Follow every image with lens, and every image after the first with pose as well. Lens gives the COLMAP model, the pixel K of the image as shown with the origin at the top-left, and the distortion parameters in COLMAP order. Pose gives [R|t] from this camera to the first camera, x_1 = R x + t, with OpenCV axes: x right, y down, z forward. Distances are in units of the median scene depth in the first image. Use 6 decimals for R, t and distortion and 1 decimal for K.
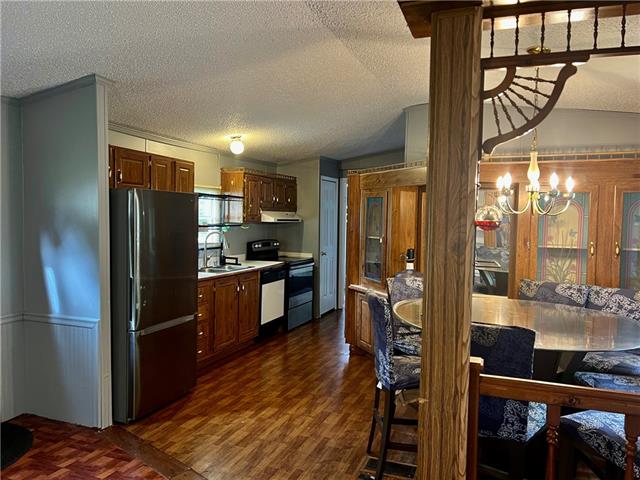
lens RADIAL K [[488.9, 0, 319.9], [0, 488.9, 241.9], [0, 0, 1]] dist [0.071031, -0.000639]
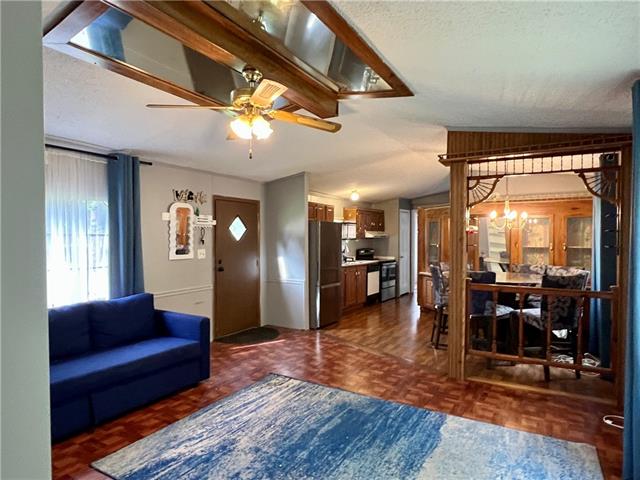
lens RADIAL K [[370.9, 0, 319.1], [0, 370.9, 239.2], [0, 0, 1]] dist [-0.000936, -0.000225]
pose [[0.981429, -0.013695, -0.191337, -0.034165], [0.005066, 0.998951, -0.045517, 0.027034], [0.191760, 0.043702, 0.980468, -0.351846]]
